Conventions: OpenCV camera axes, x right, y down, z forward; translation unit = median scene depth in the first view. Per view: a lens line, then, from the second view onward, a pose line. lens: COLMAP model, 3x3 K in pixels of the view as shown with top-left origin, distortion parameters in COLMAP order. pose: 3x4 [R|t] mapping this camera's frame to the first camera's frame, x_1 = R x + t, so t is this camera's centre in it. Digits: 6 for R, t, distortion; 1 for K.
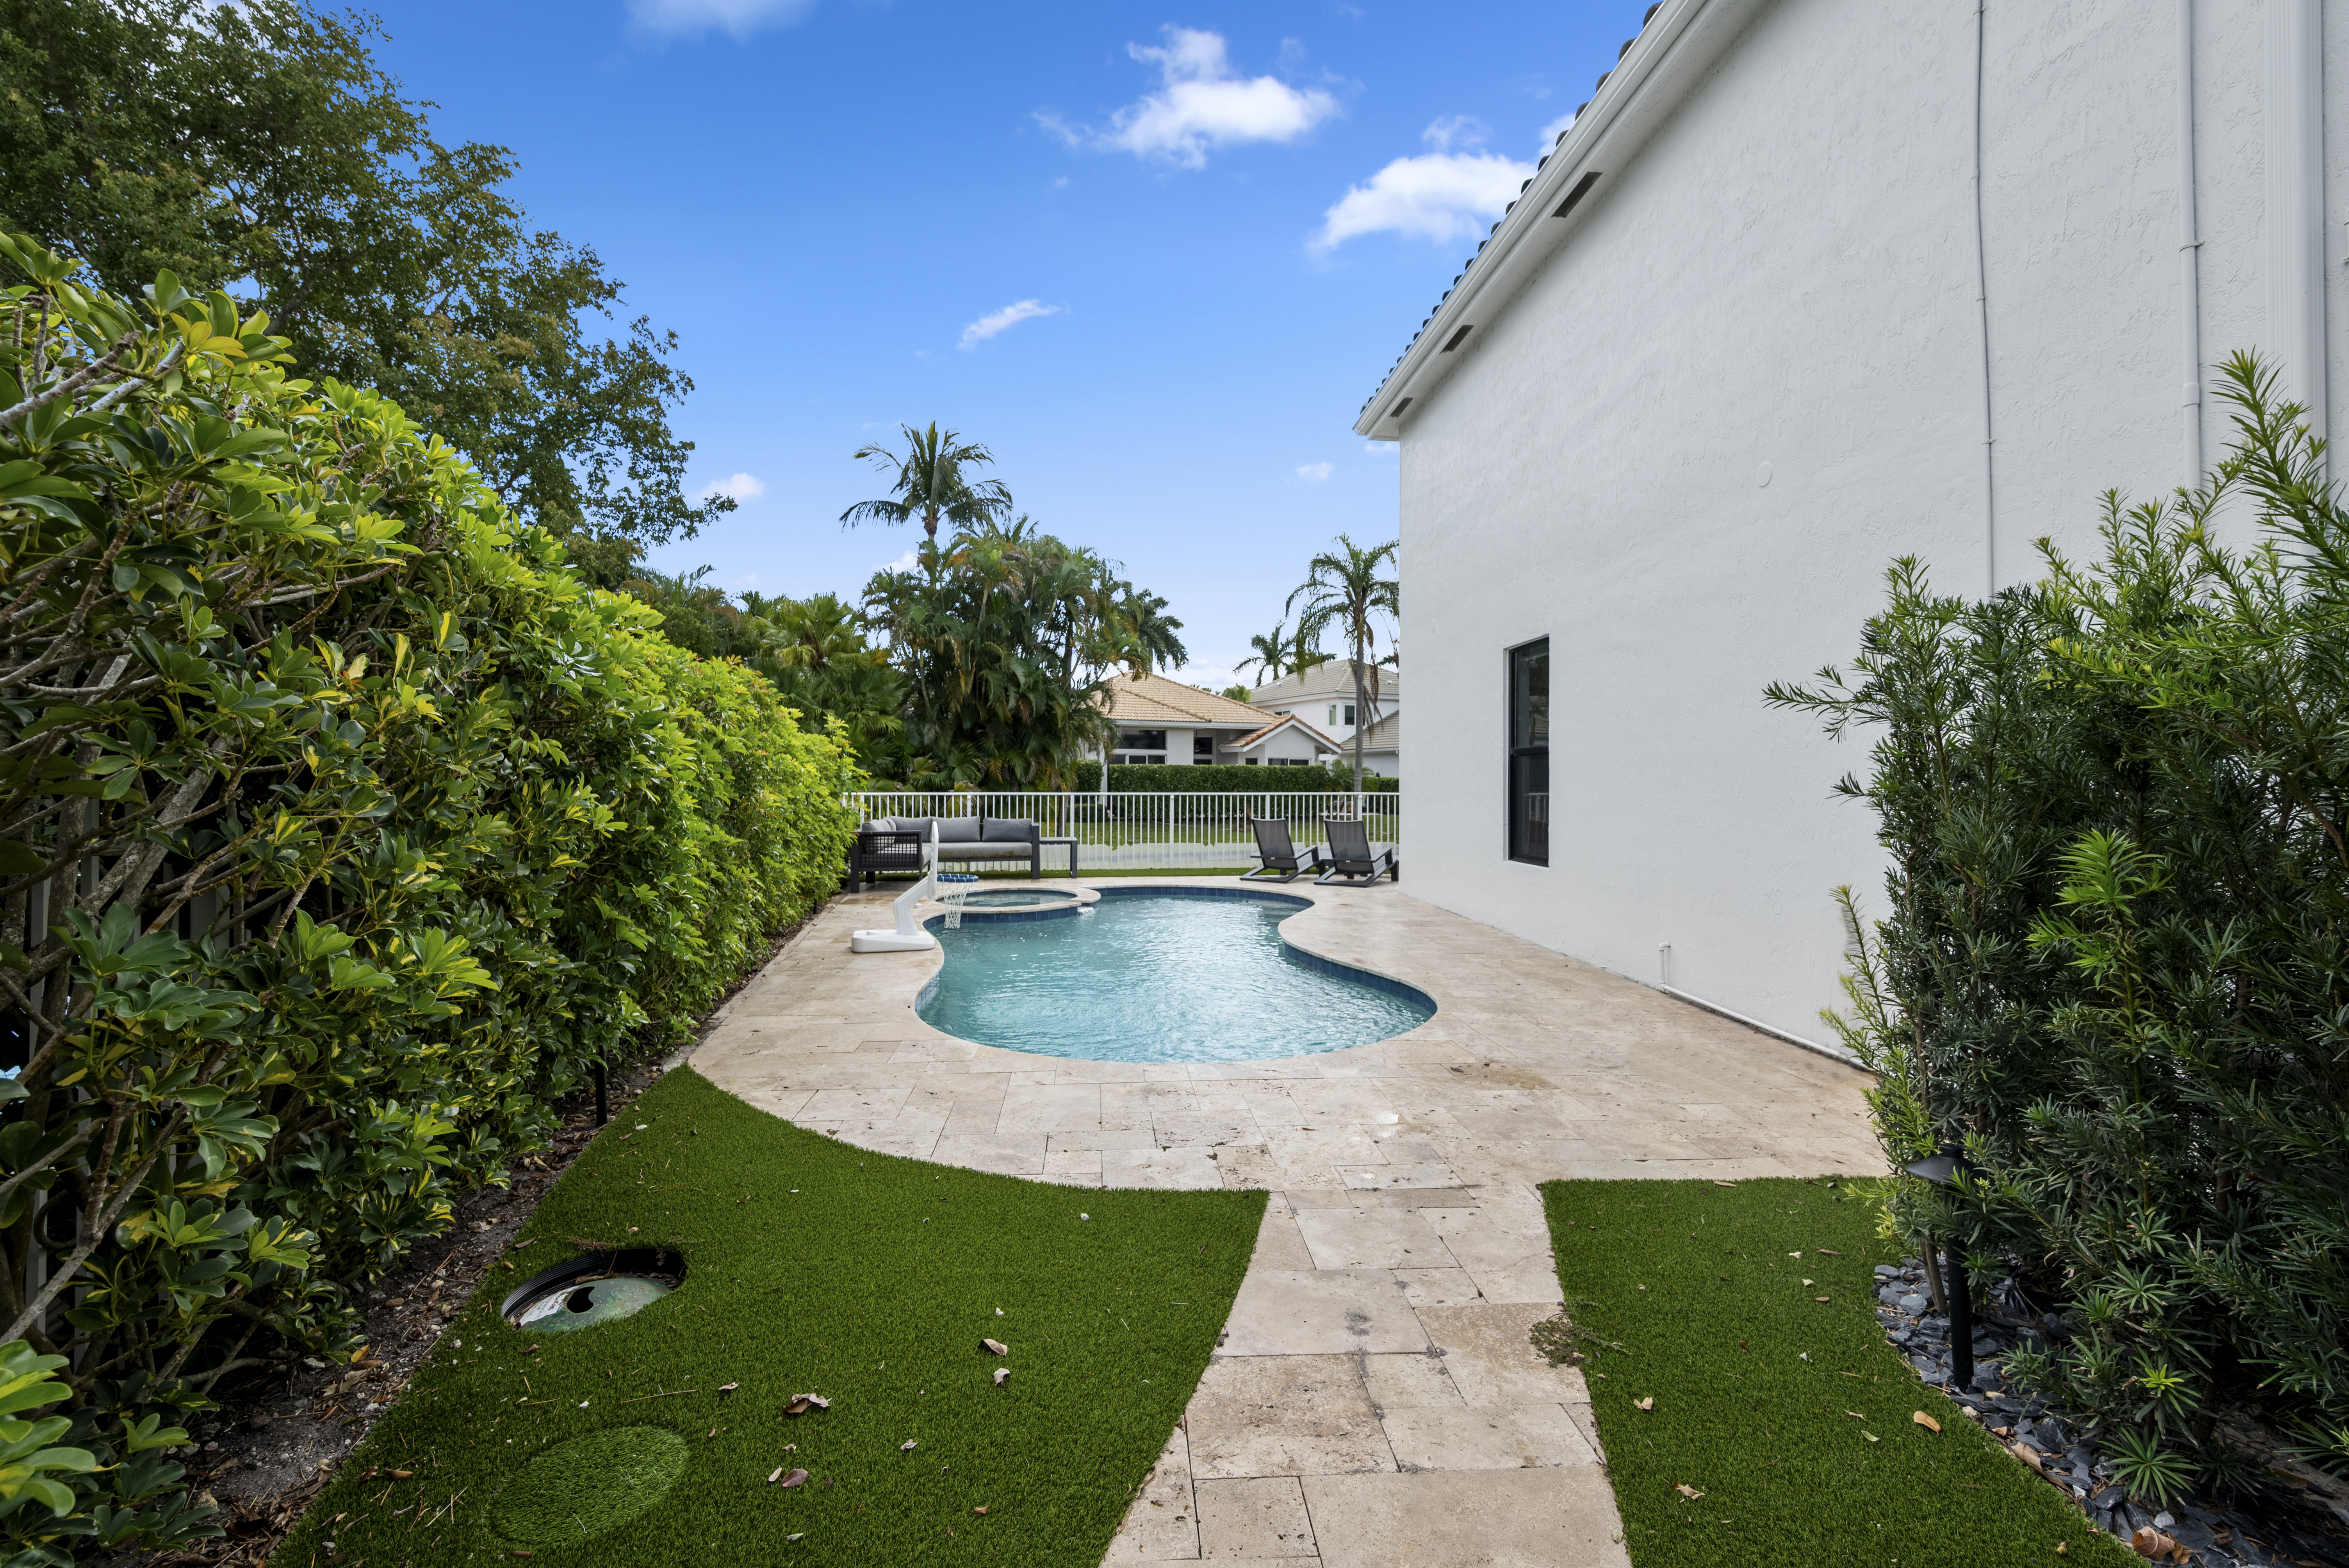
lens RADIAL K [[996.7, 0, 1180.6], [0, 996.7, 778.3], [0, 0, 1]] dist [-0.000218, 0.000086]
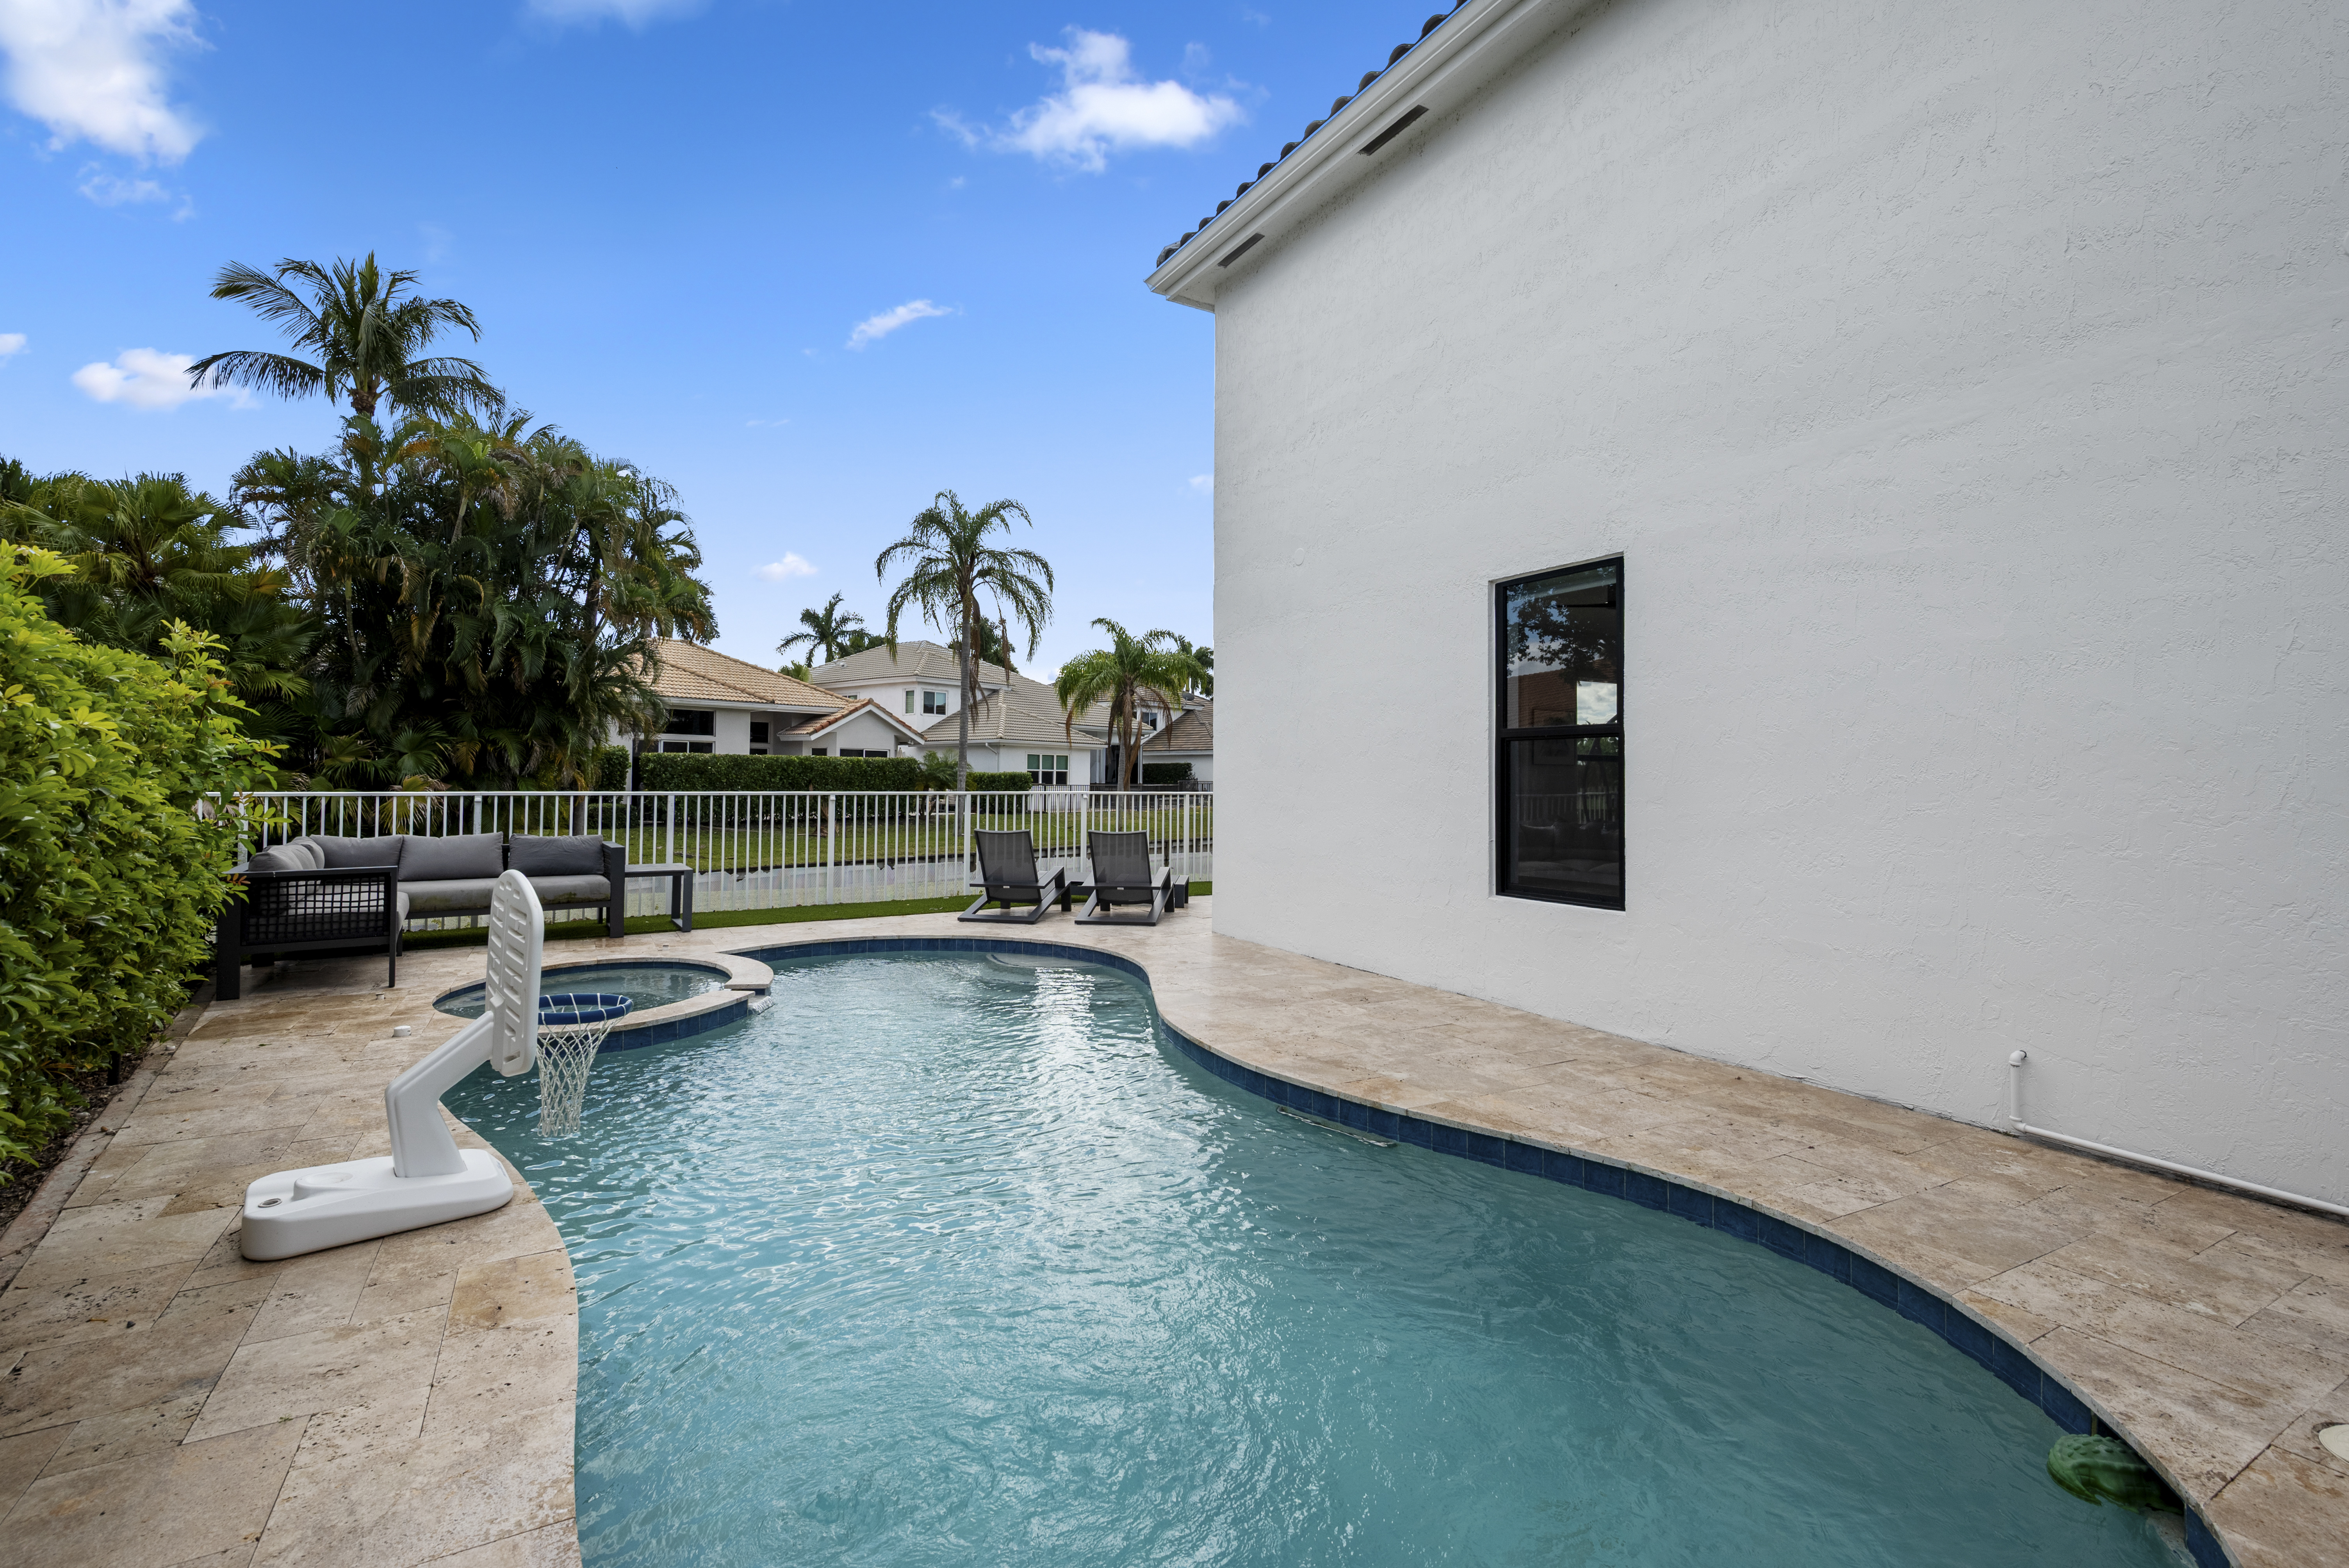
lens RADIAL K [[1027.9, 0, 1164.2], [0, 1027.9, 756.0], [0, 0, 1]] dist [-0.003419, -0.000123]
pose [[0.906286, 0.014796, 0.422406, -0.054524], [-0.007541, 0.999794, -0.018841, 0.001026], [-0.422597, 0.013890, 0.906211, 0.152893]]
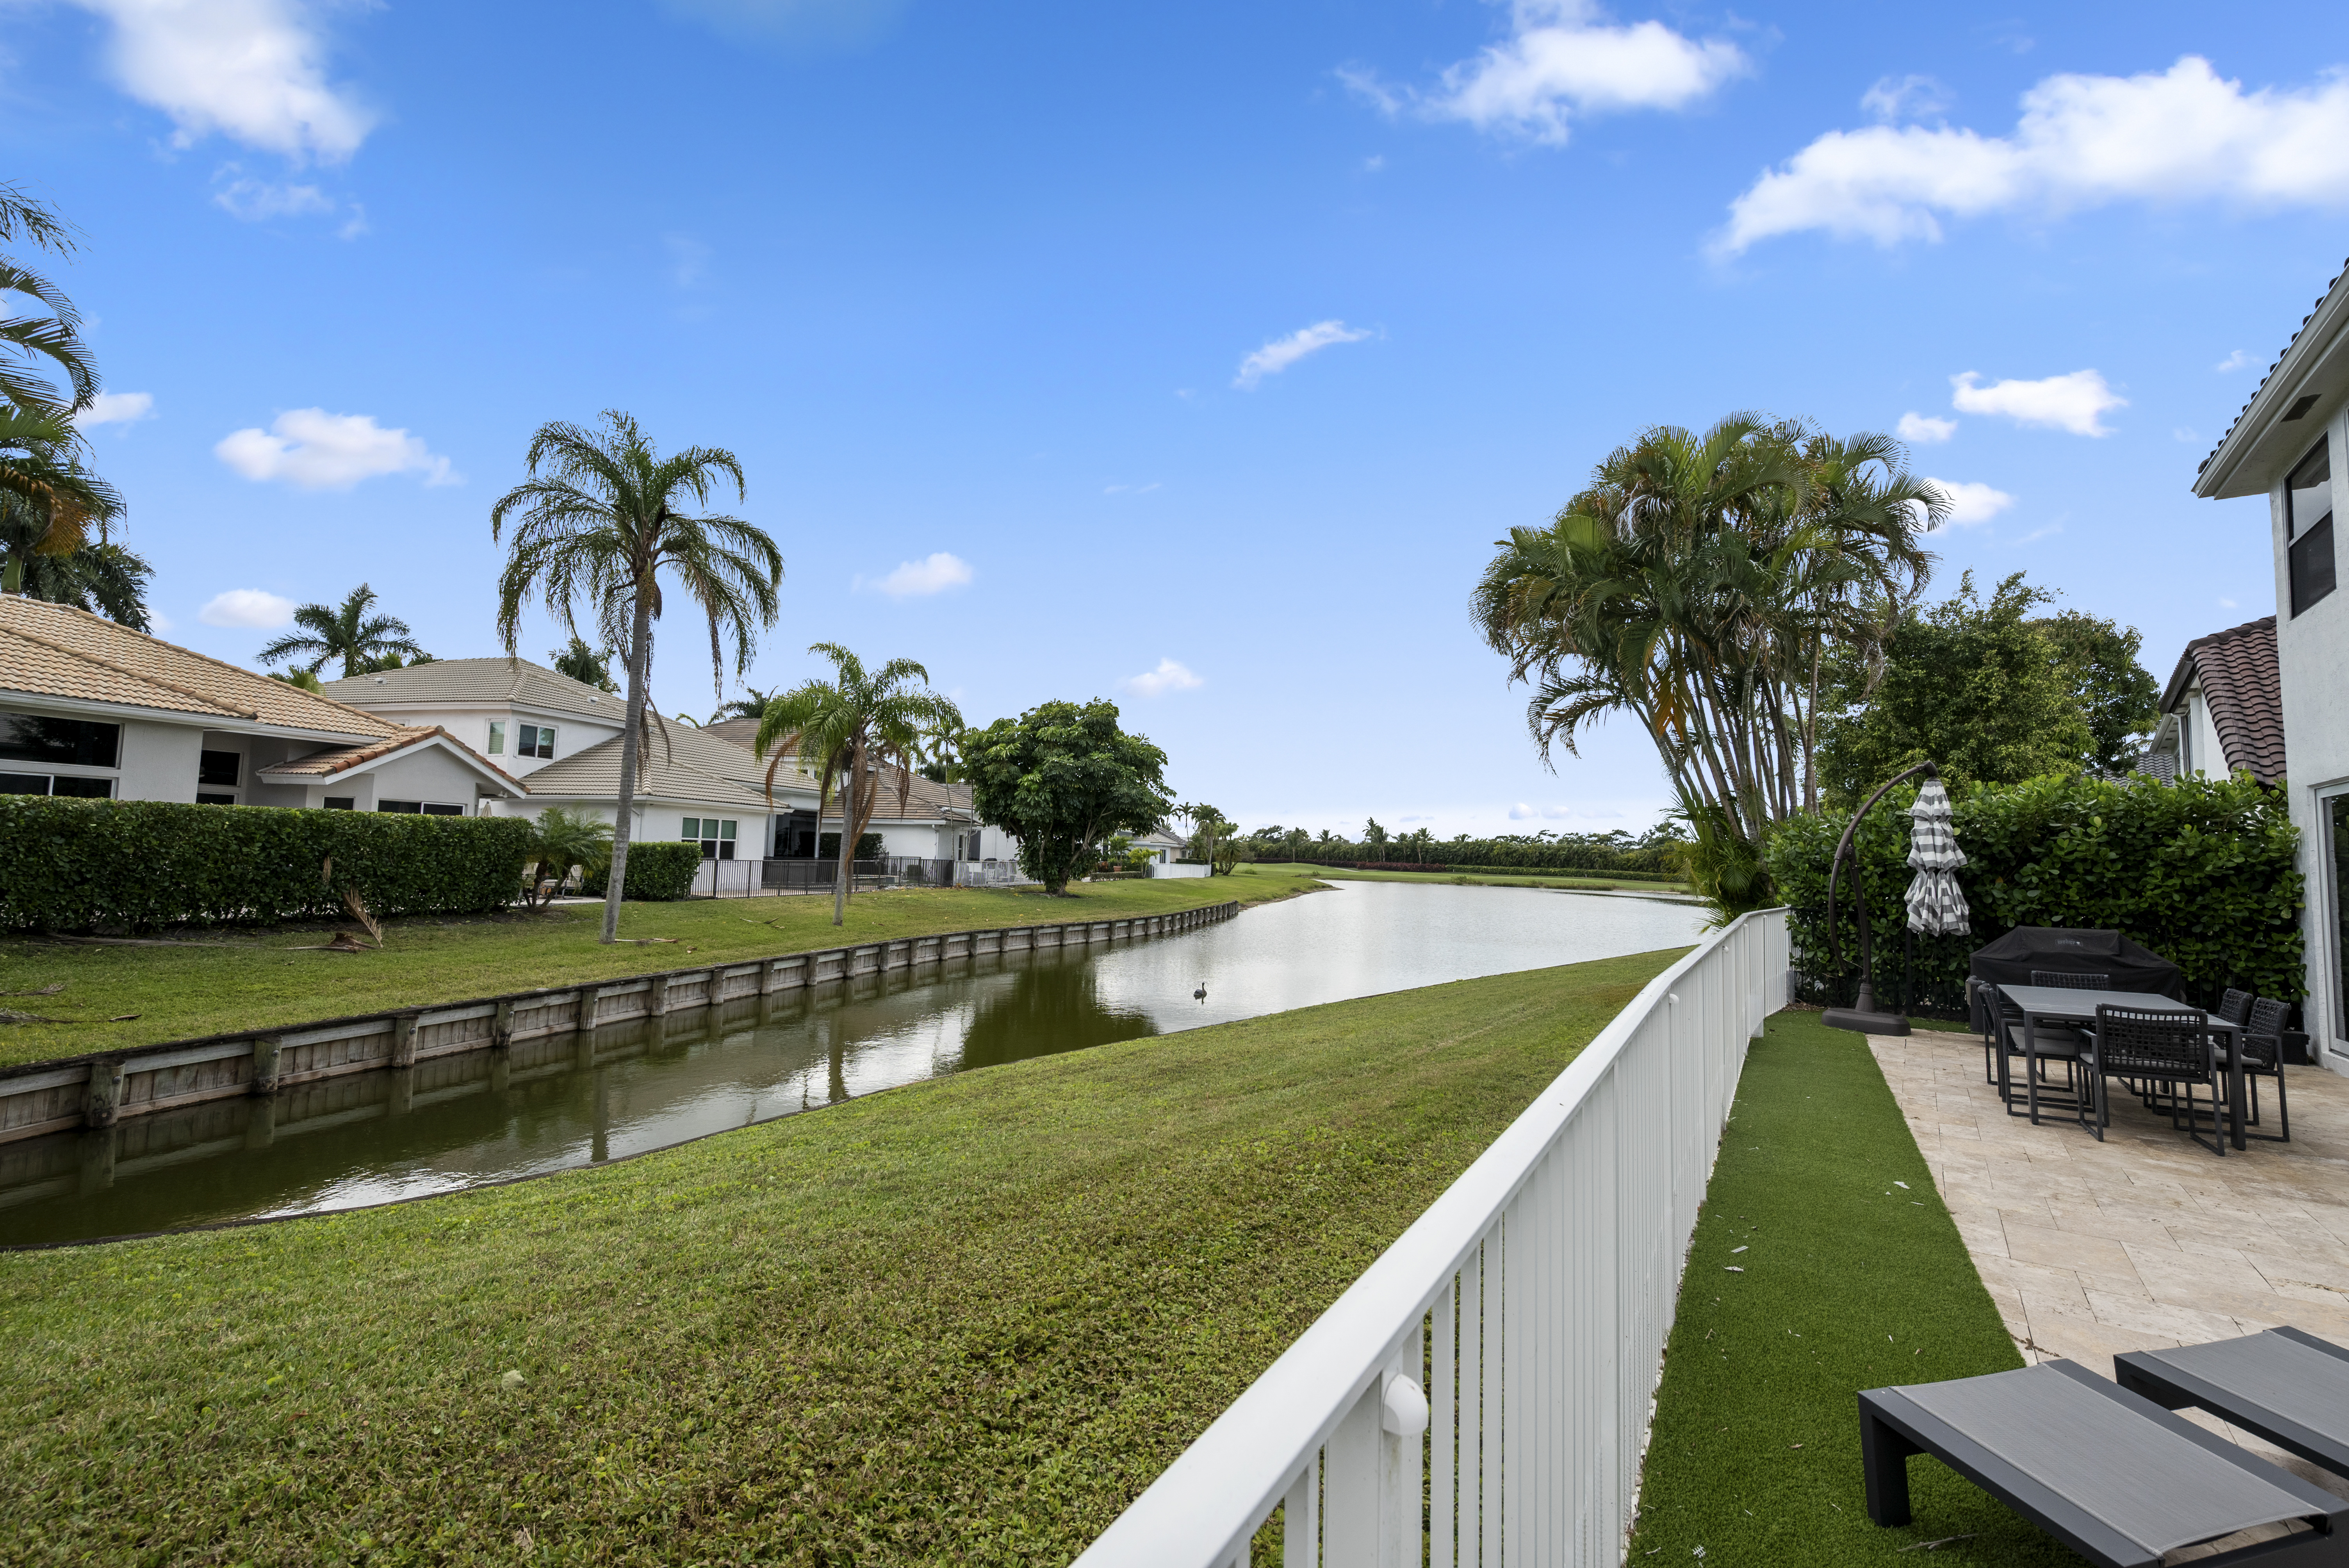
lens RADIAL K [[974.9, 0, 1172.6], [0, 974.9, 792.7], [0, 0, 1]] dist [-0.004074, -0.000296]
pose [[0.667360, 0.066079, 0.741798, -0.031700], [-0.029817, 0.997628, -0.062042, -0.006216], [-0.744138, 0.019286, 0.667748, 0.538197]]
